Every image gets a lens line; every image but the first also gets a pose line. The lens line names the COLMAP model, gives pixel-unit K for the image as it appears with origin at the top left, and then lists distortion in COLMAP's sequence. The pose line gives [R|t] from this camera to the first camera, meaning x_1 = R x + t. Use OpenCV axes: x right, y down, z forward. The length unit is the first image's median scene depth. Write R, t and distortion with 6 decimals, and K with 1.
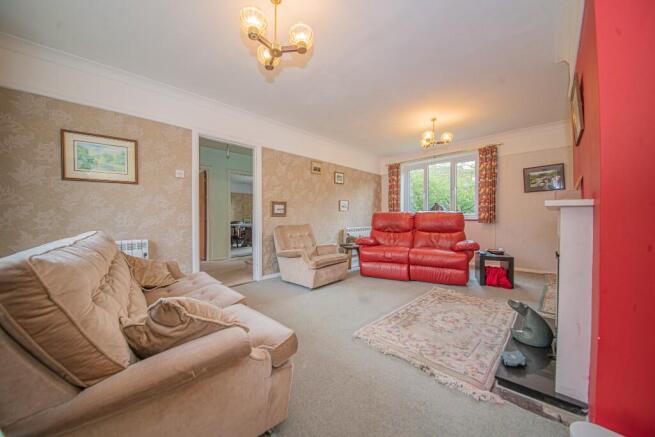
lens RADIAL K [[231.7, 0, 327.5], [0, 231.7, 218.5], [0, 0, 1]] dist [-0.000355, -0.000015]
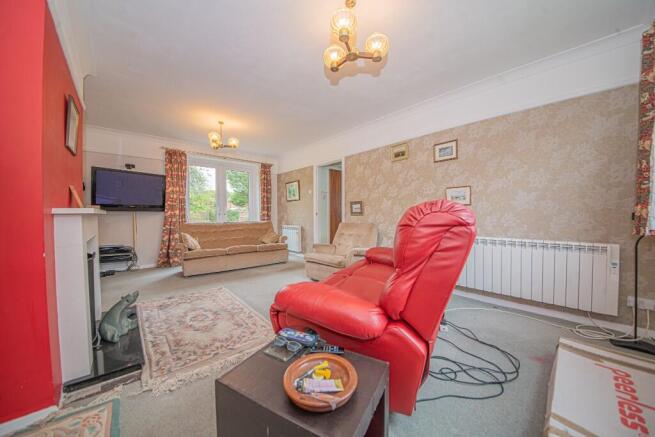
lens RADIAL K [[231.7, 0, 327.5], [0, 231.7, 218.5], [0, 0, 1]] dist [-0.000355, -0.000015]
pose [[-0.060283, 0.014039, -0.998083, 0.876318], [-0.000479, 0.999901, 0.014093, -0.008965], [0.998181, 0.001328, -0.060270, 0.944280]]
